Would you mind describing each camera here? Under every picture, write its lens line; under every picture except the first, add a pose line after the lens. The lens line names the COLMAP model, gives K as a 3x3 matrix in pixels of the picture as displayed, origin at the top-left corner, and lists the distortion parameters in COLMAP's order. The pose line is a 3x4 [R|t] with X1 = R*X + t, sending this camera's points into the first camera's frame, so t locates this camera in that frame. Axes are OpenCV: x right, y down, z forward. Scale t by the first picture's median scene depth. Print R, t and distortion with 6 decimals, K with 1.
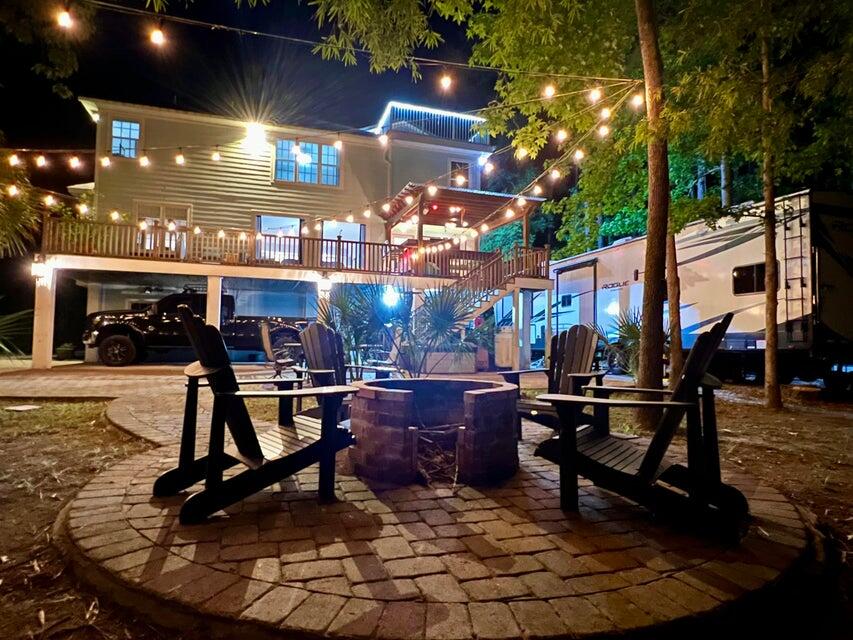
lens RADIAL K [[504.5, 0, 424.5], [0, 504.5, 317.3], [0, 0, 1]] dist [-0.007449, 0.000734]
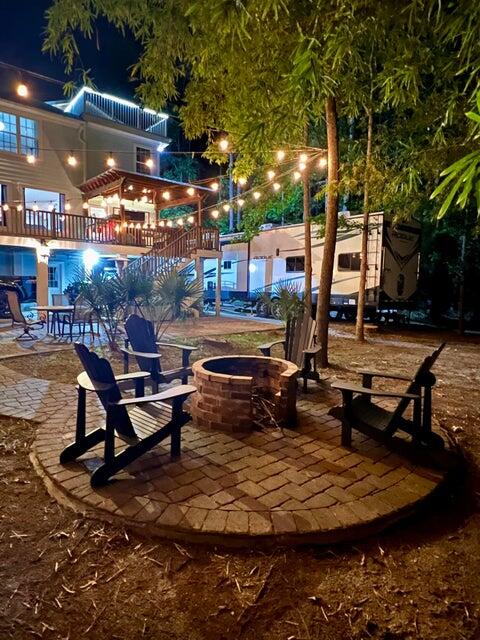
lens RADIAL K [[378.5, 0, 244.3], [0, 378.5, 318.8], [0, 0, 1]] dist [-0.007449, 0.000734]
pose [[0.920258, -0.035139, 0.389732, -0.114564], [-0.024702, 0.988757, 0.147477, -0.048843], [-0.390532, -0.145344, 0.909043, -0.017864]]
